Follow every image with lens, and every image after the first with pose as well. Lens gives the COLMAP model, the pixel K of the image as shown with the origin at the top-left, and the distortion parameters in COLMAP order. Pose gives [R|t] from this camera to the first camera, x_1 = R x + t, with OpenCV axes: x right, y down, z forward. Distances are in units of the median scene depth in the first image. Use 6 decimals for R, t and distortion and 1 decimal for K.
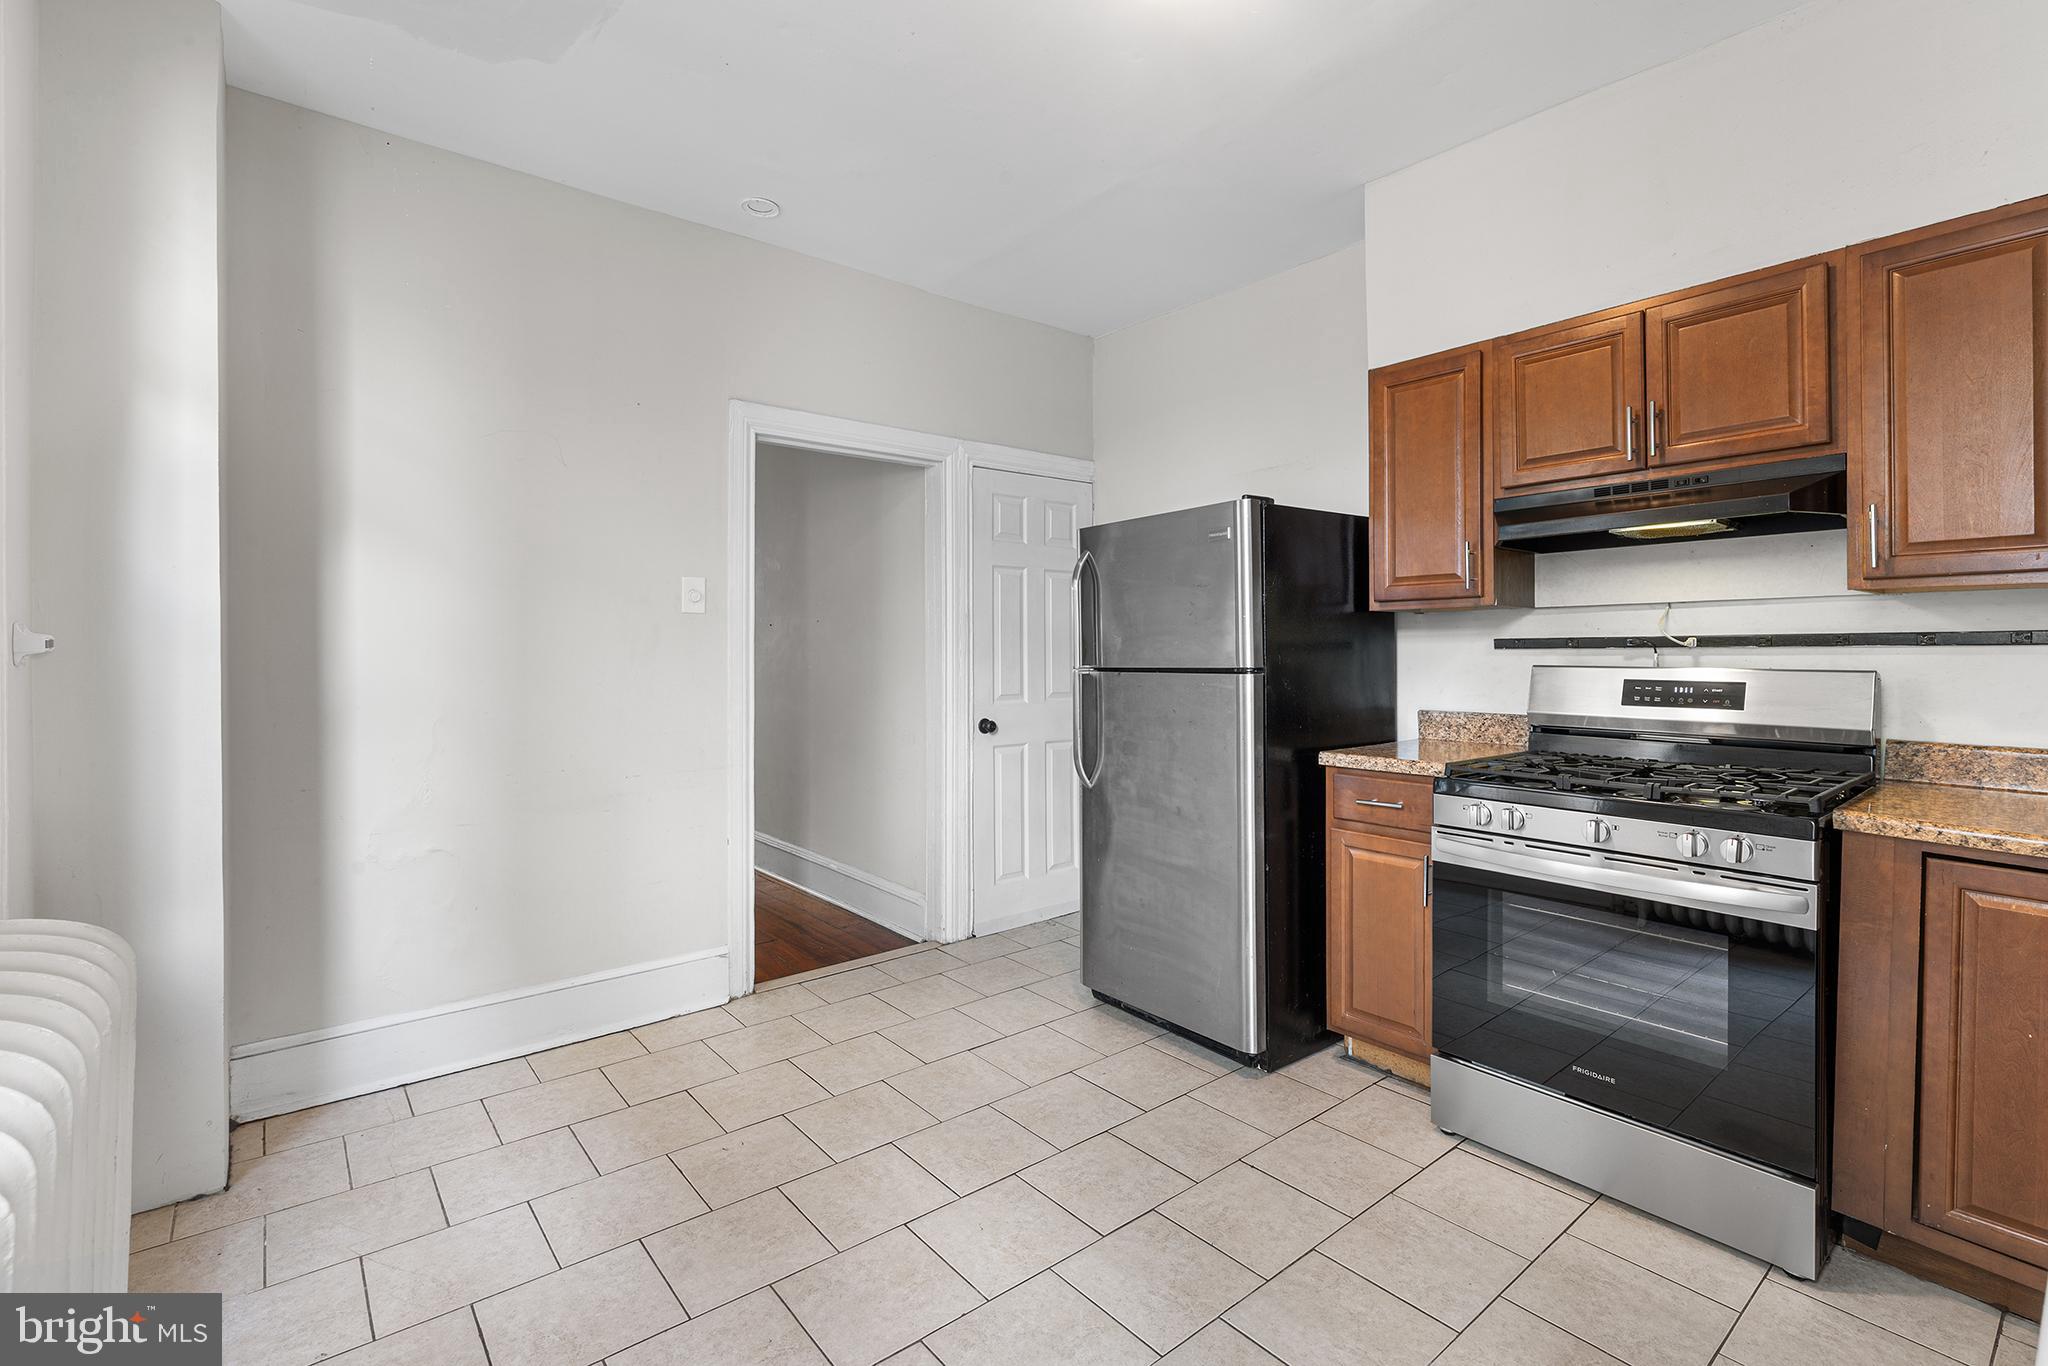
lens RADIAL K [[931.0, 0, 1023.4], [0, 931.0, 637.3], [0, 0, 1]] dist [0.000219, 0.000063]
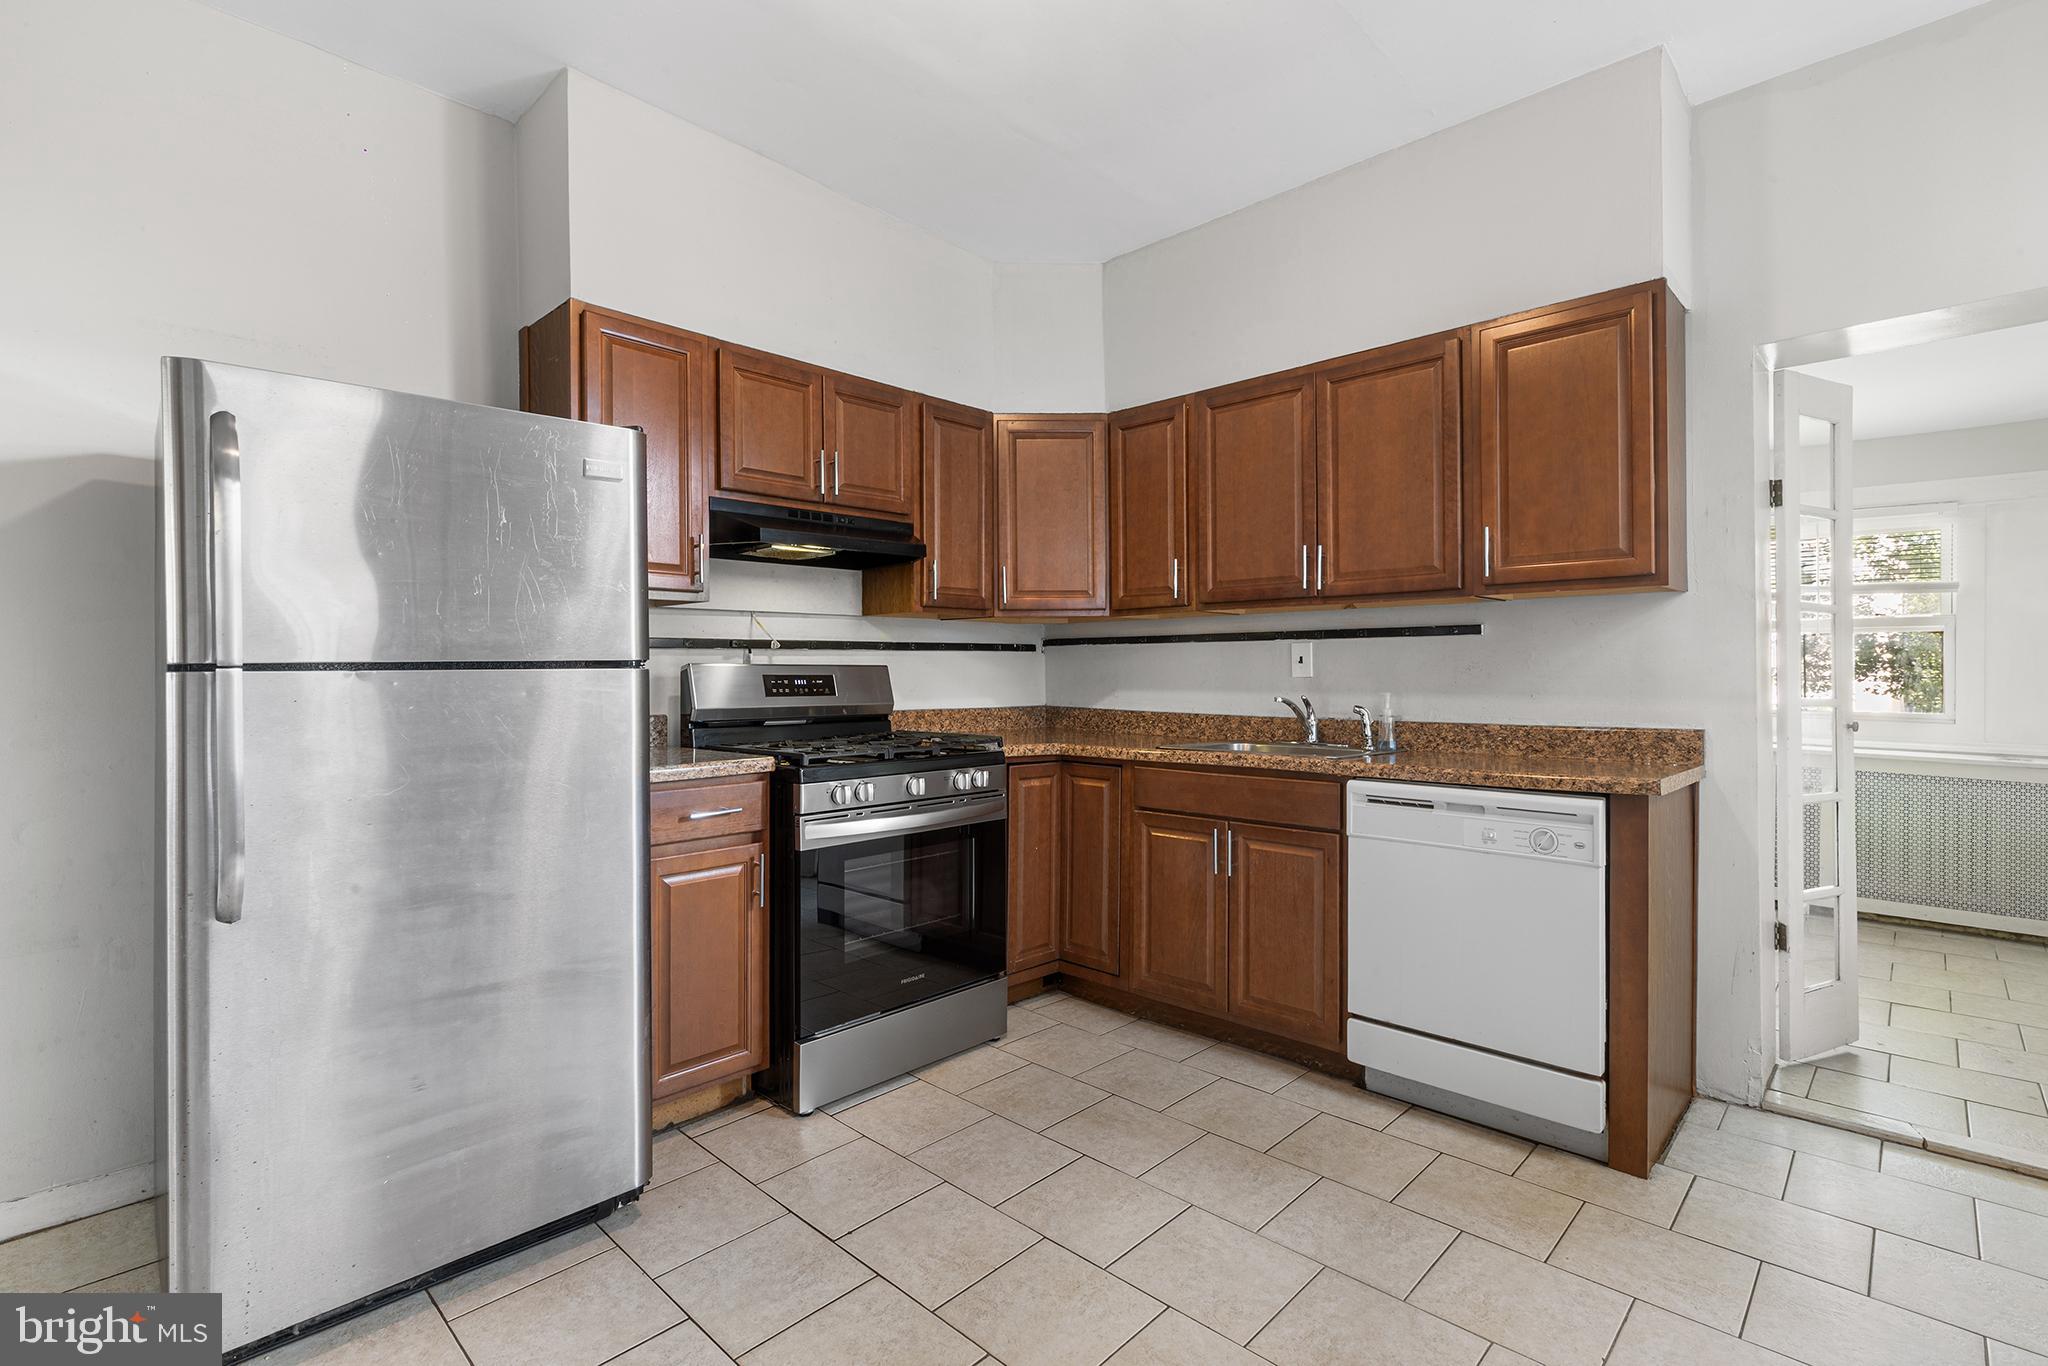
lens RADIAL K [[938.1, 0, 1025.4], [0, 938.1, 670.5], [0, 0, 1]] dist [0.000590, -0.000143]
pose [[-0.122480, 0.004895, 0.992459, -0.580599], [-0.002093, 0.999984, -0.005190, 0.046854], [-0.992469, -0.002713, -0.122468, 0.858715]]
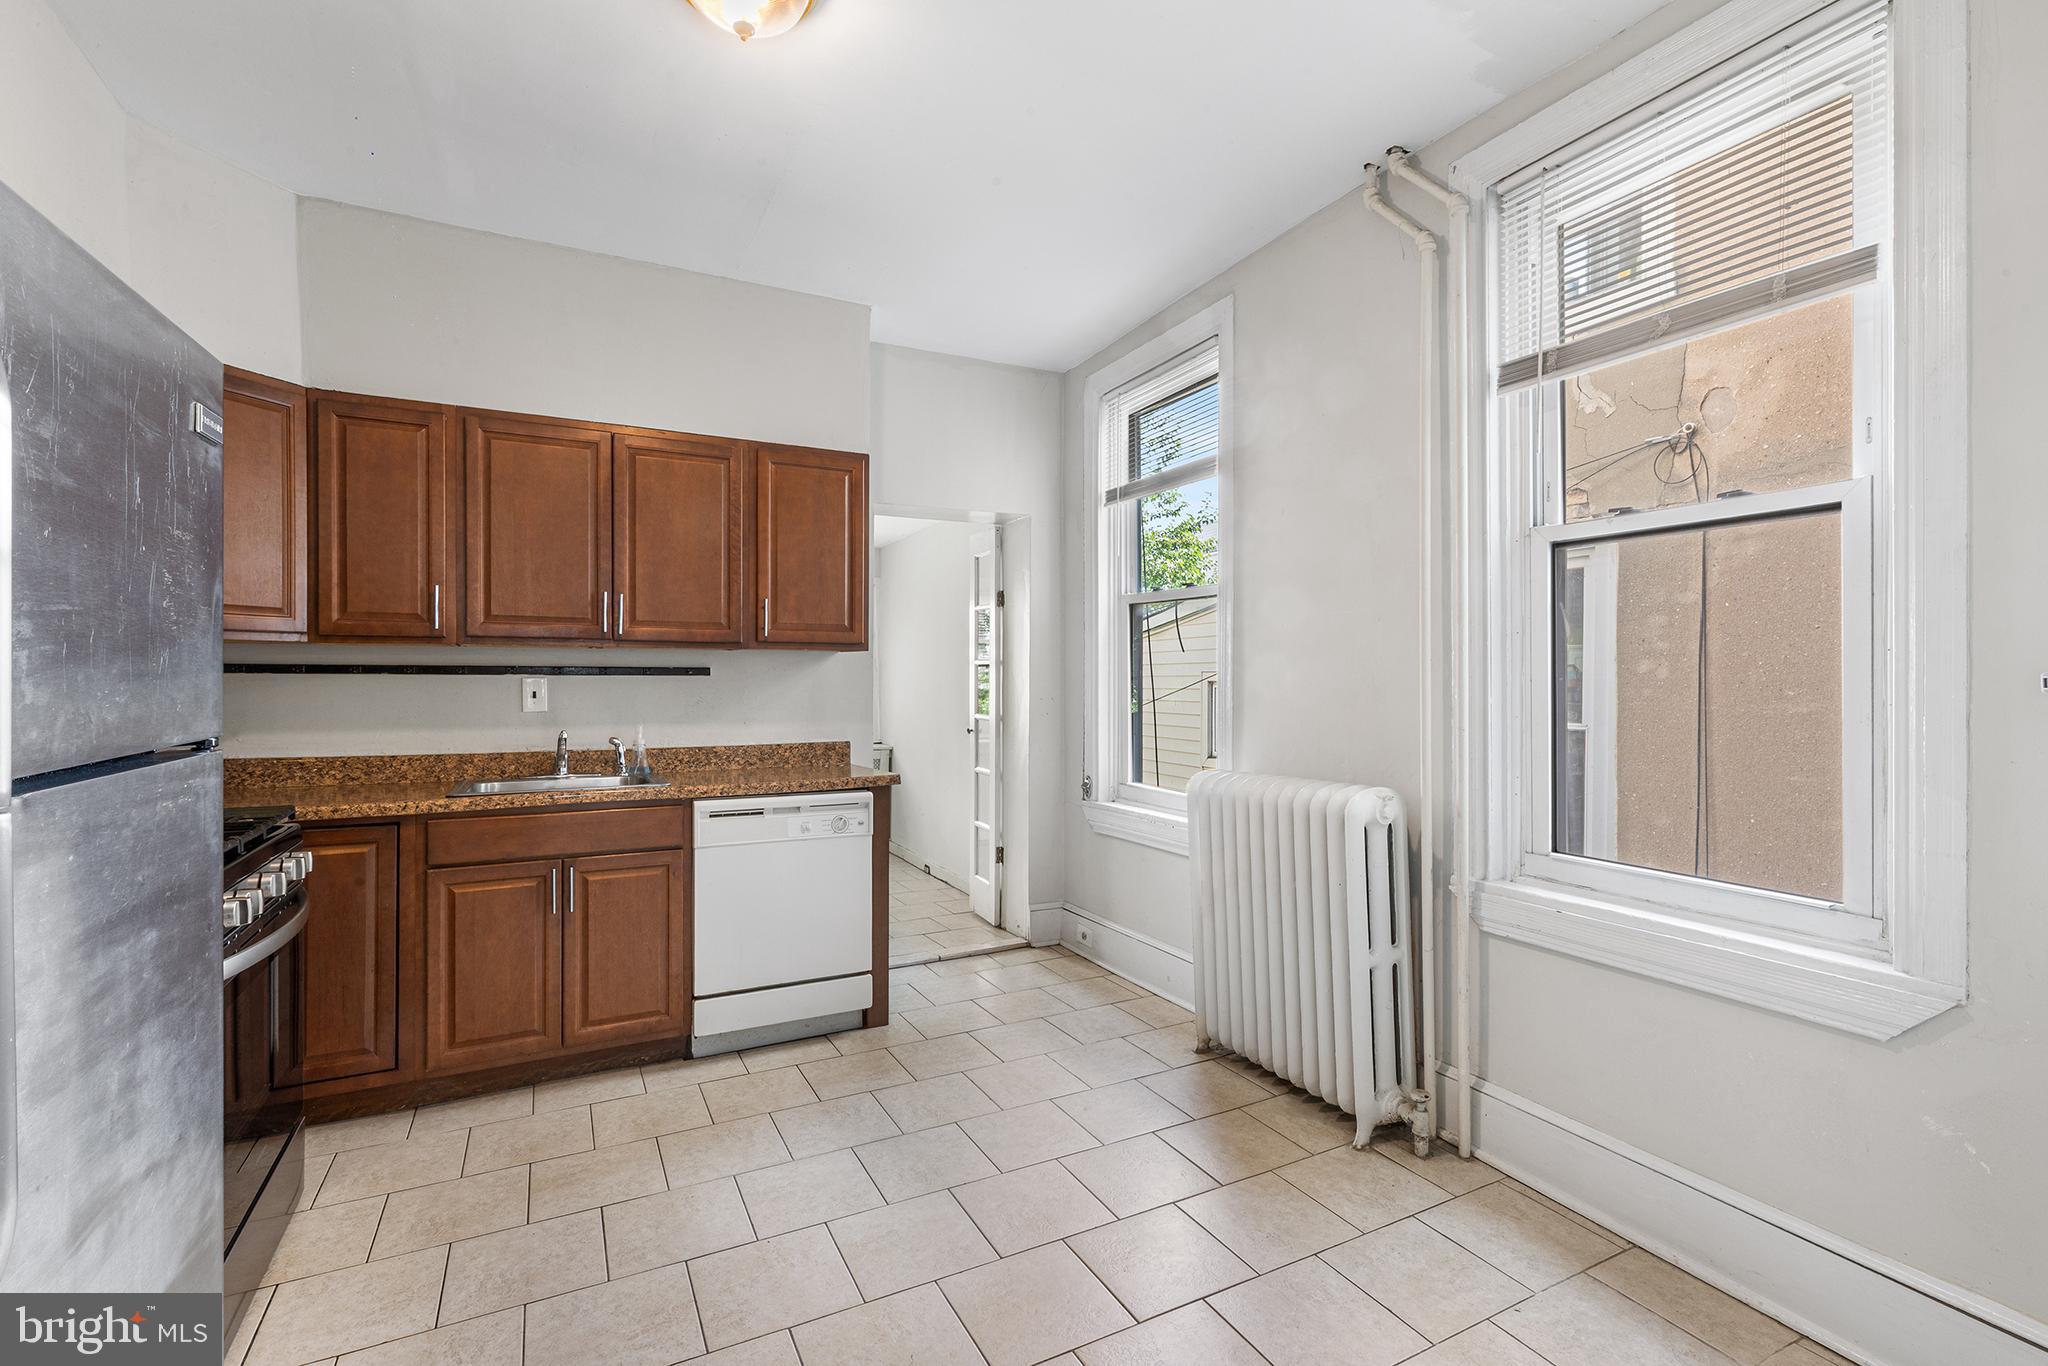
lens RADIAL K [[917.9, 0, 1024.0], [0, 917.9, 683.0], [0, 0, 1]] dist [0.000526, -0.000026]
pose [[-0.978175, -0.000323, 0.207781, -0.264702], [-0.000664, 0.999999, -0.001572, 0.007393], [-0.207780, -0.001675, -0.978174, 1.473012]]
